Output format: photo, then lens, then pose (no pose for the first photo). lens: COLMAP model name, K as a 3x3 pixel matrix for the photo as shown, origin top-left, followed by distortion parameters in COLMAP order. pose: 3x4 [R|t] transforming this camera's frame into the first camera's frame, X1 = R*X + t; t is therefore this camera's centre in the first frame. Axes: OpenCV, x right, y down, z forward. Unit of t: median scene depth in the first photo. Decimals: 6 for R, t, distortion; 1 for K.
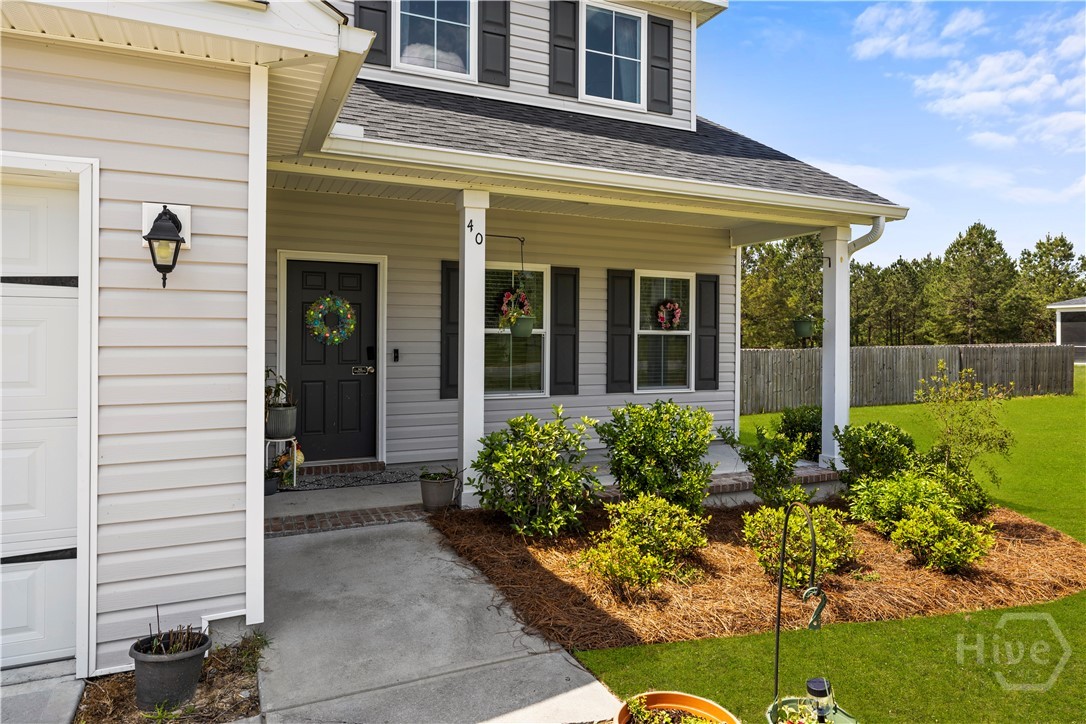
lens RADIAL K [[682.6, 0, 540.0], [0, 682.6, 335.7], [0, 0, 1]] dist [0.005258, 0.001574]
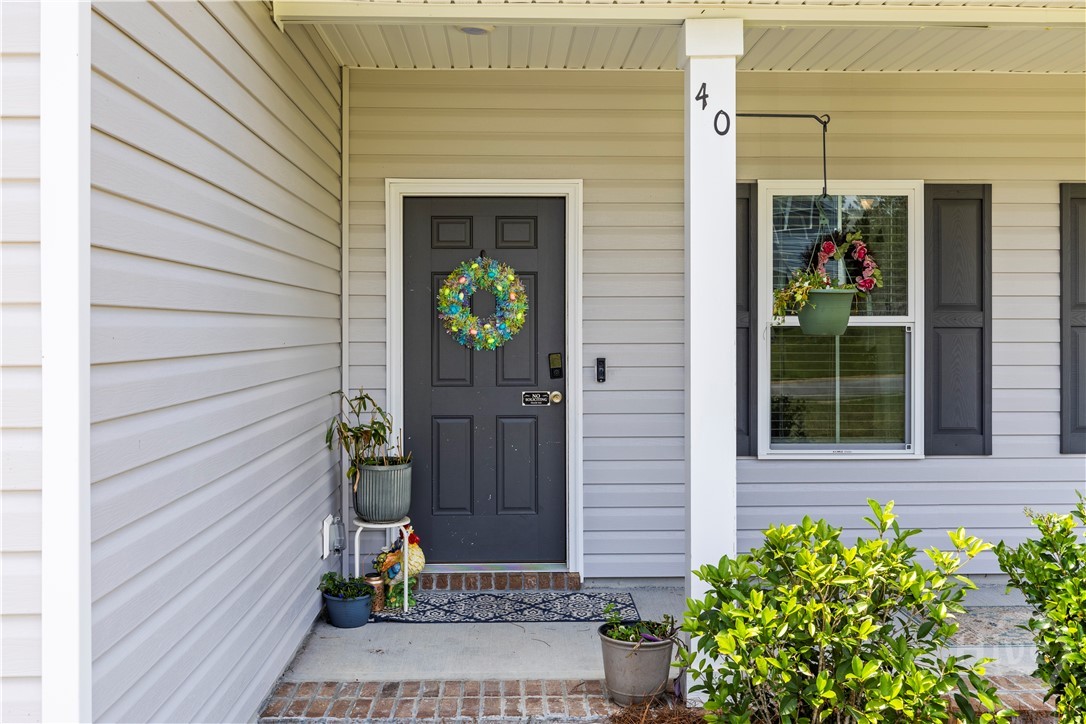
lens RADIAL K [[1061.7, 0, 540.4], [0, 1061.7, 326.1], [0, 0, 1]] dist [0.003323, 0.006439]
pose [[0.921078, -0.008214, -0.389292, 0.063550], [0.008028, 0.999966, -0.002104, -0.003450], [0.389295, -0.001187, 0.921112, 0.241600]]
